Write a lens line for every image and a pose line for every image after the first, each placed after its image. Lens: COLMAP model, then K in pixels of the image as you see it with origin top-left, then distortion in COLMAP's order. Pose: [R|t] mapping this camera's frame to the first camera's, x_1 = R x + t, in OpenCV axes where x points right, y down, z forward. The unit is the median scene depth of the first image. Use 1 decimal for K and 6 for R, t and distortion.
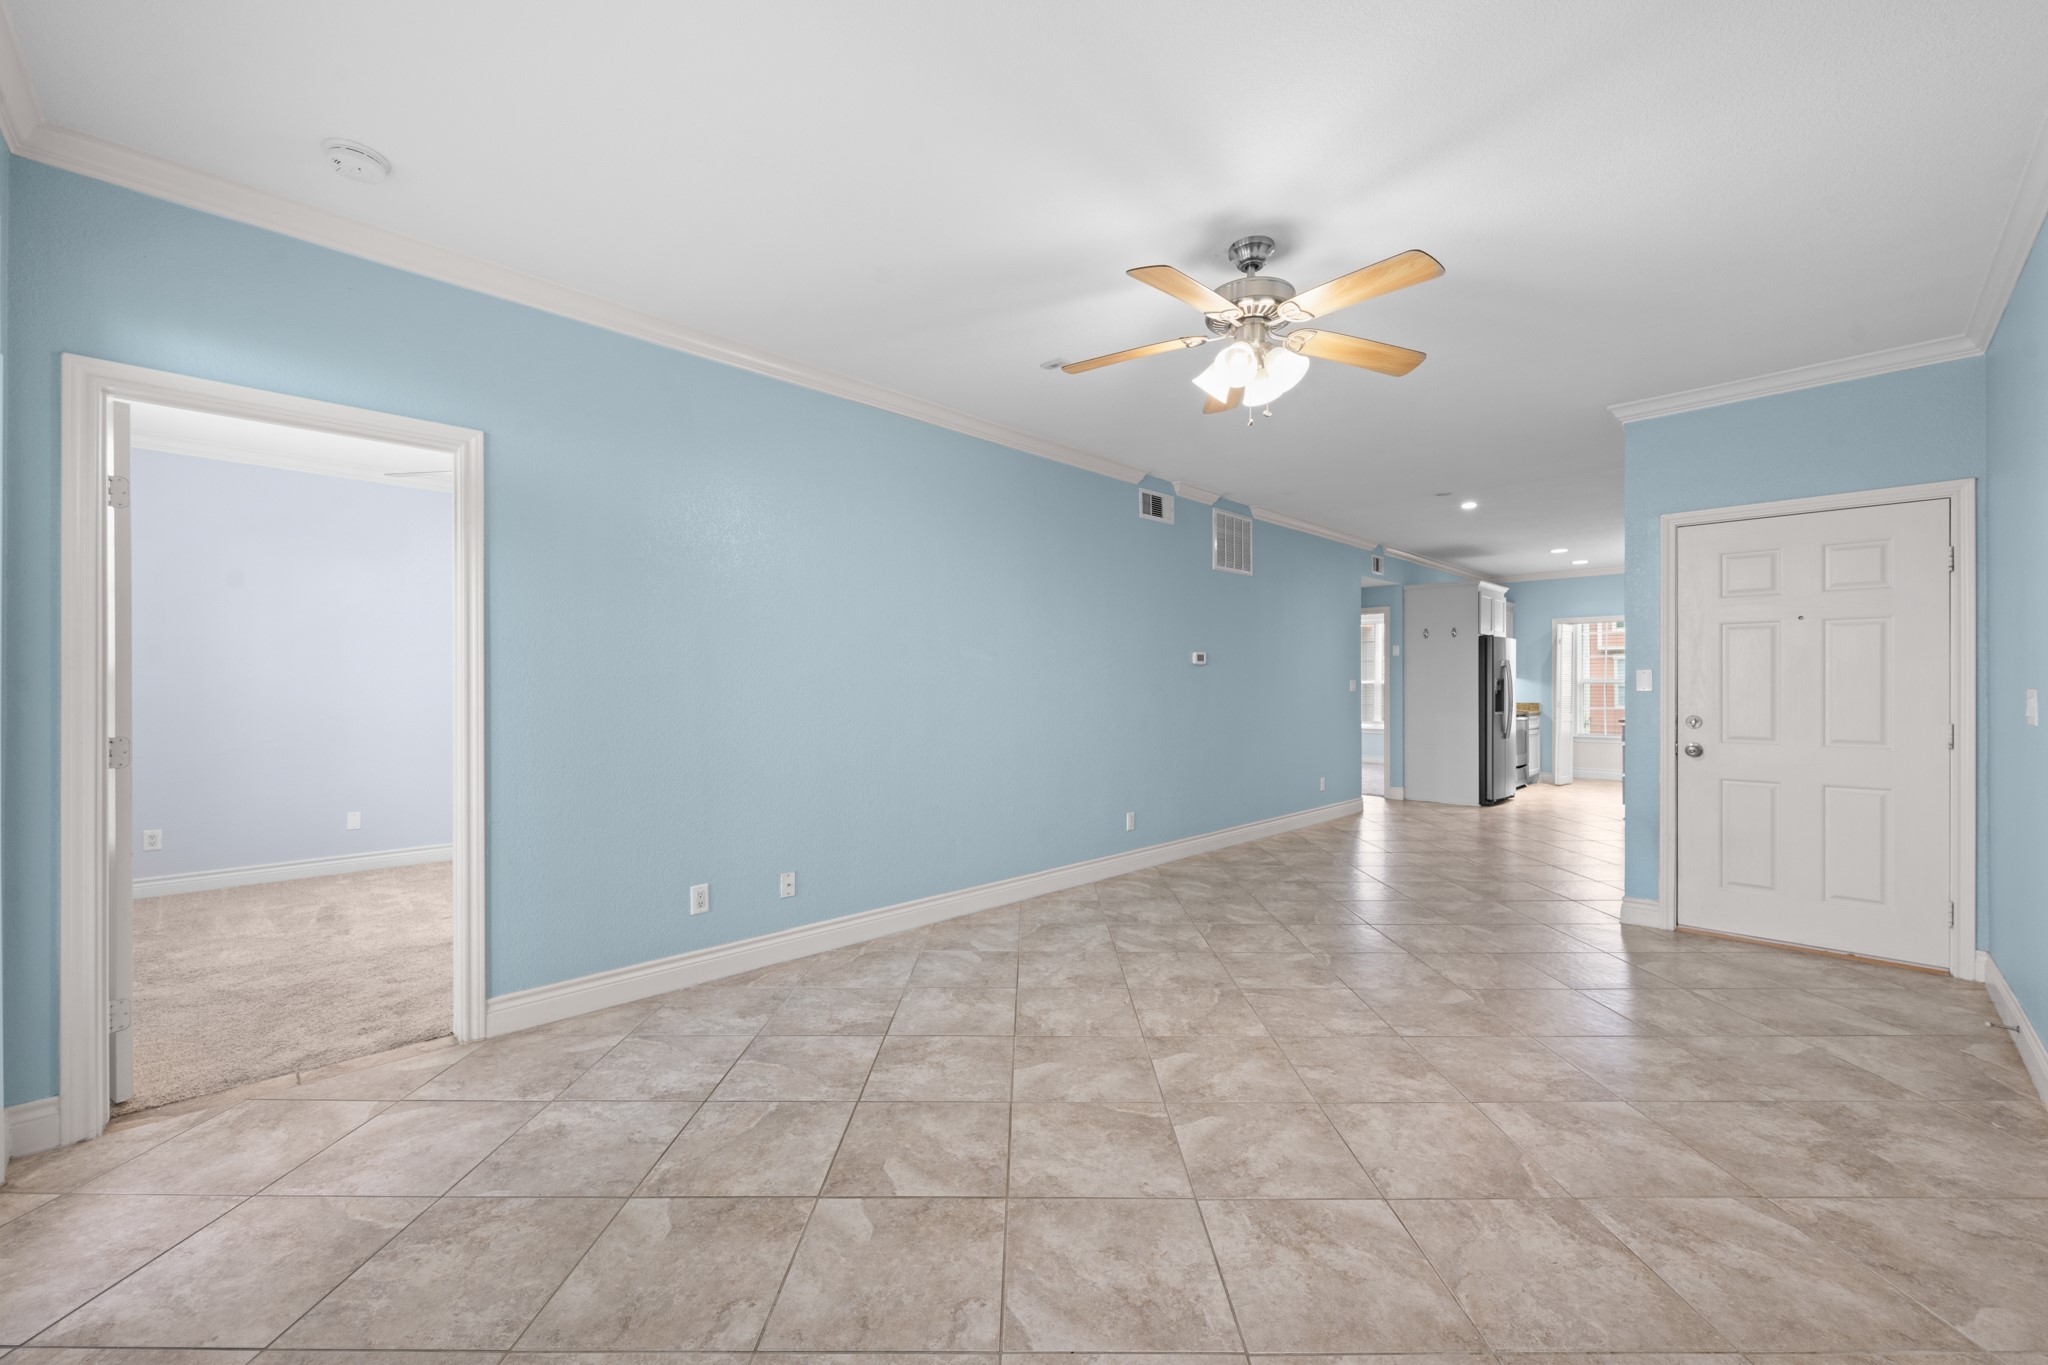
lens RADIAL K [[813.2, 0, 1025.7], [0, 813.2, 679.6], [0, 0, 1]] dist [0.000557, -0.000357]
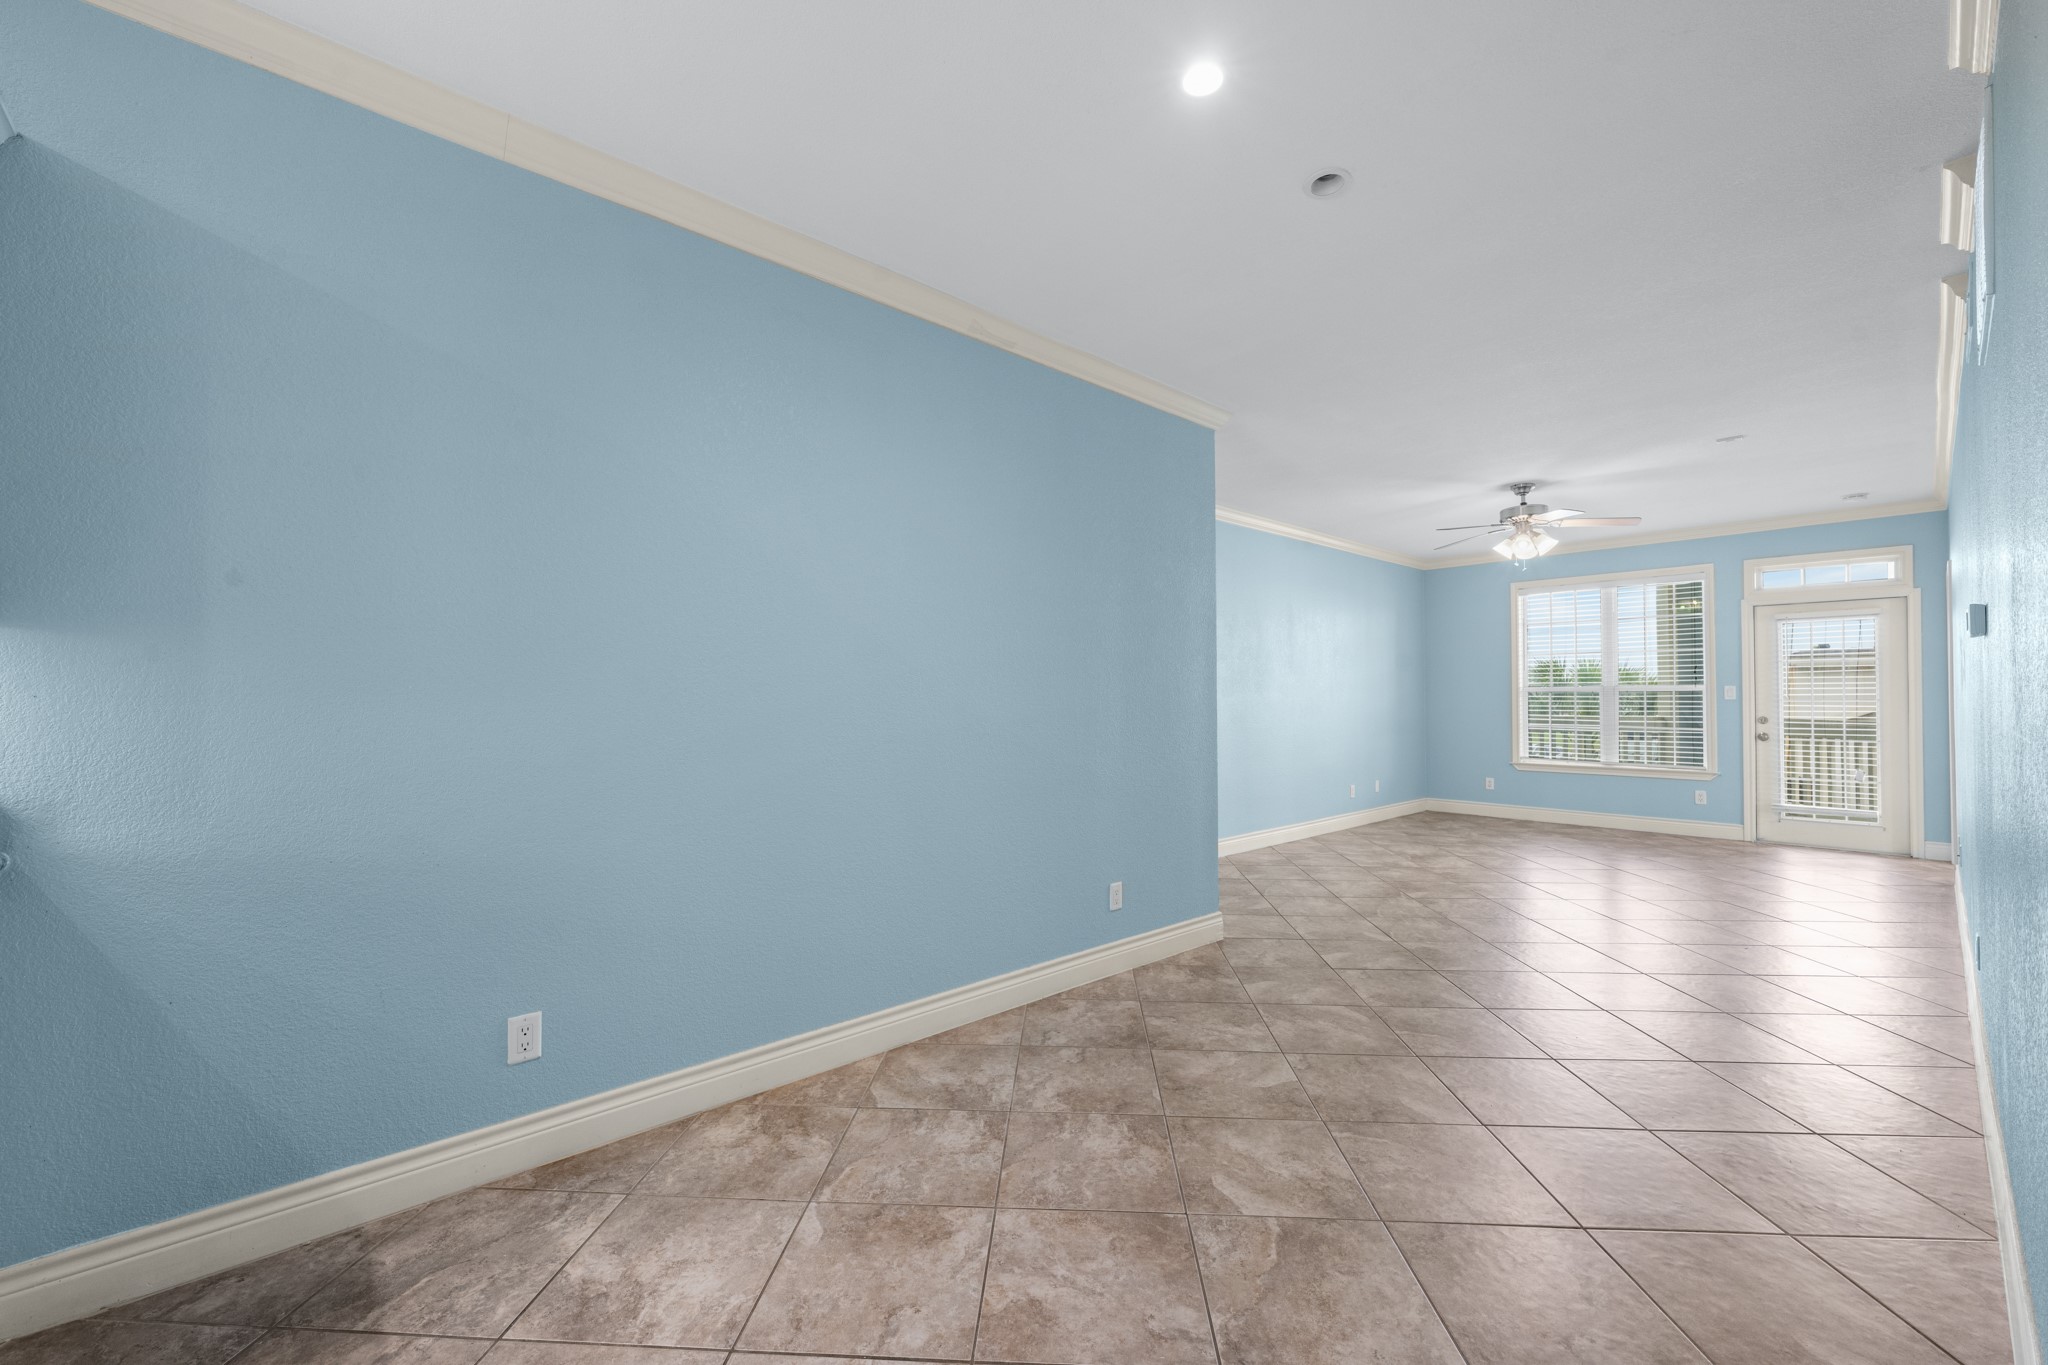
lens RADIAL K [[813.2, 0, 1030.7], [0, 813.2, 682.4], [0, 0, 1]] dist [0.000557, -0.000357]
pose [[-0.998924, 0.002000, 0.046332, 1.070725], [0.000664, 0.999584, -0.028835, 0.022832], [-0.046371, -0.028773, -0.998510, 2.326480]]
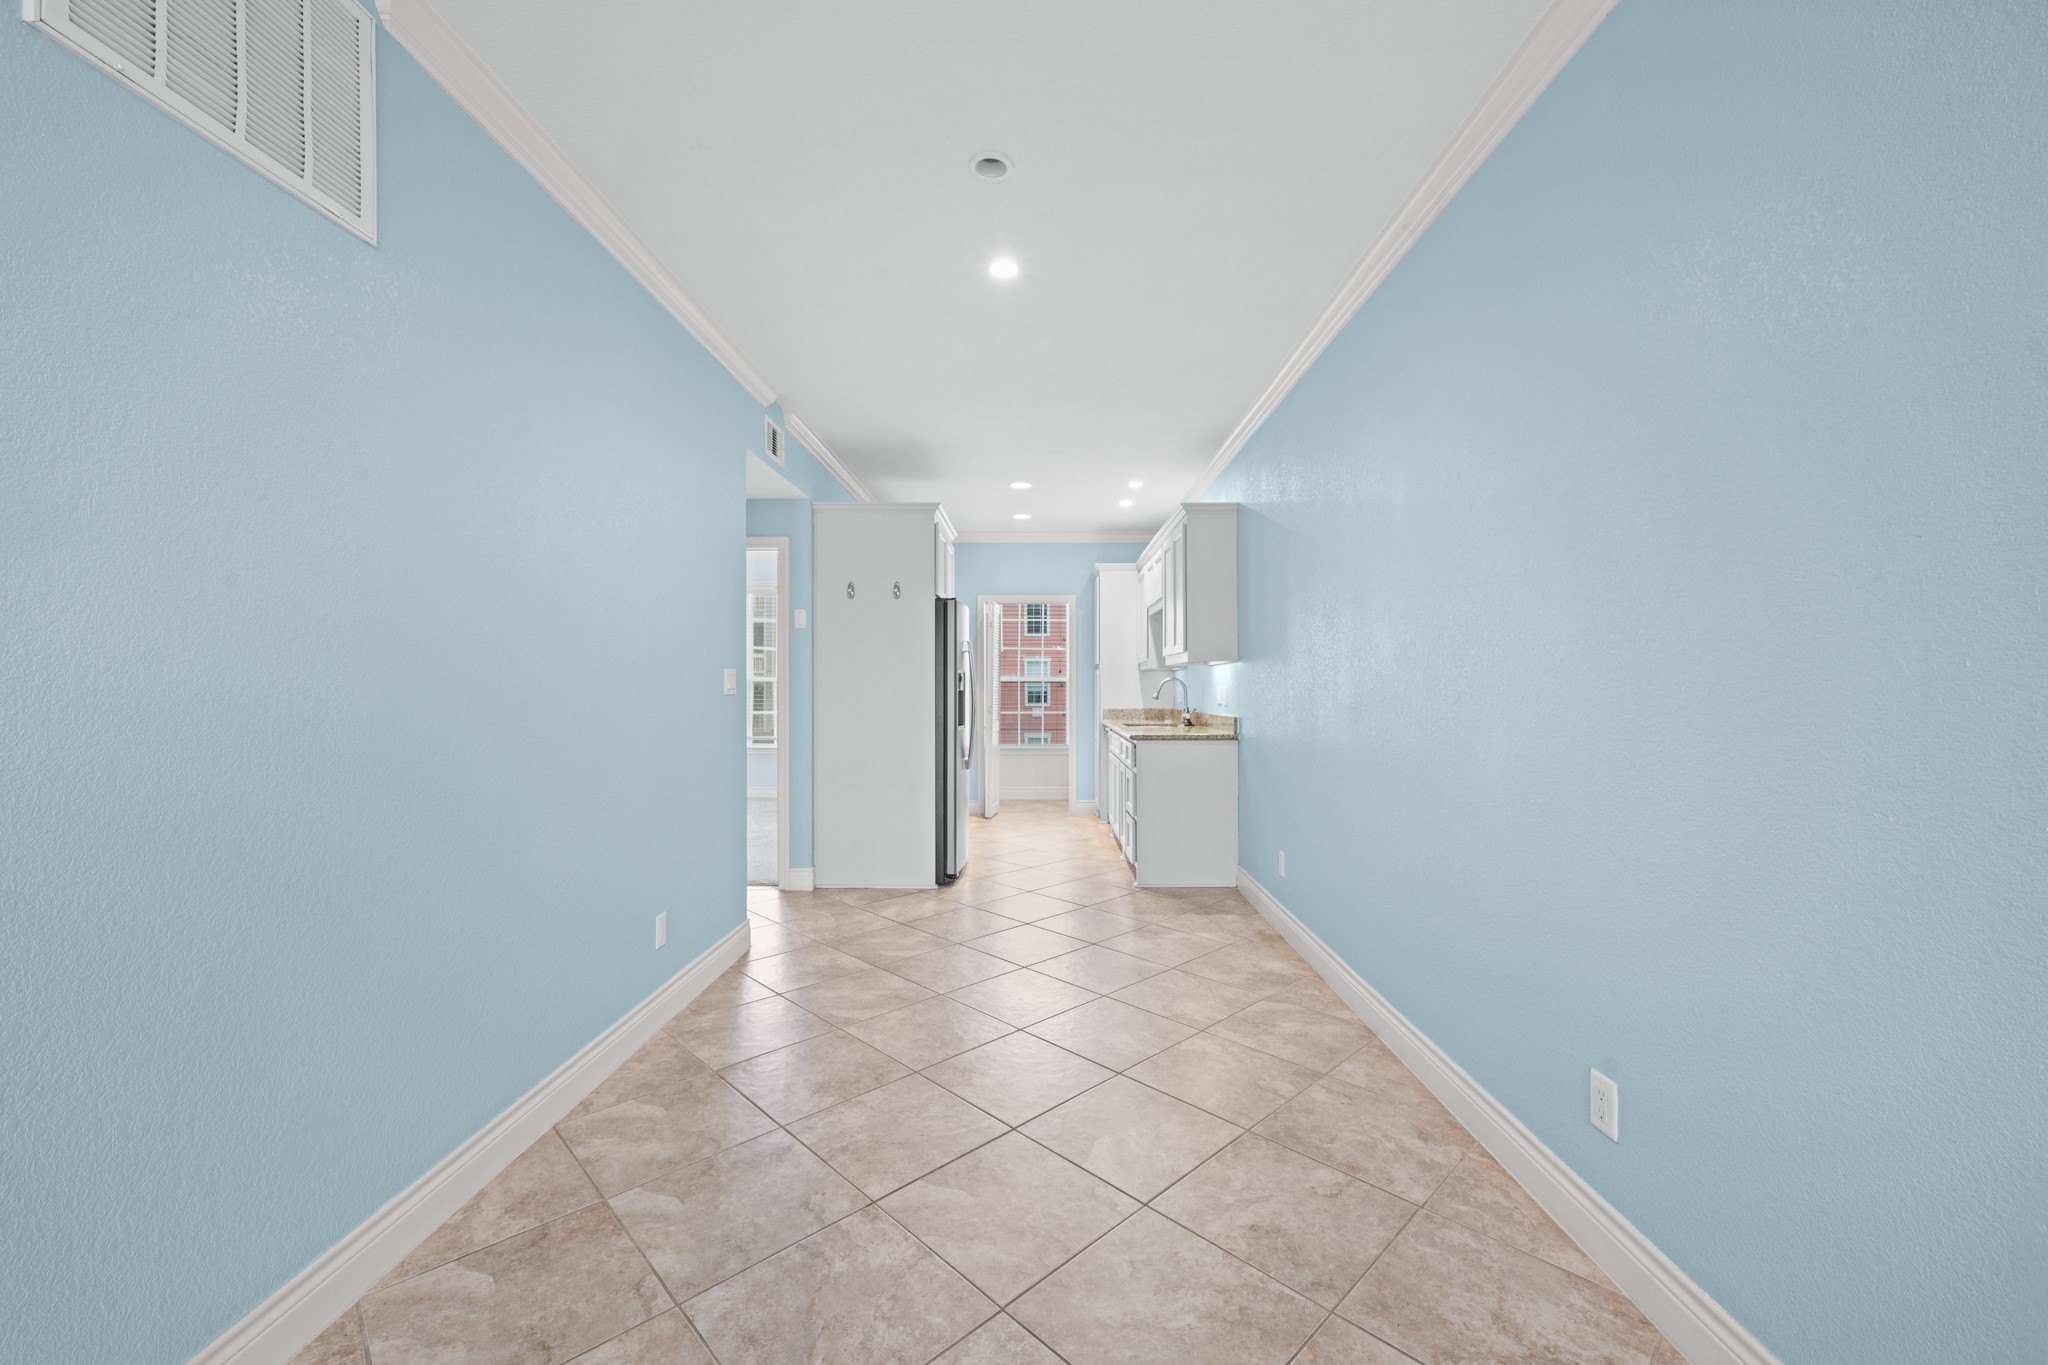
lens RADIAL K [[813.2, 0, 1022.7], [0, 813.2, 682.0], [0, 0, 1]] dist [0.000557, -0.000357]
pose [[0.721806, 0.004915, 0.692078, 0.446952], [-0.005553, 0.999984, -0.001311, 0.016953], [-0.692073, -0.002897, 0.721822, 1.210921]]
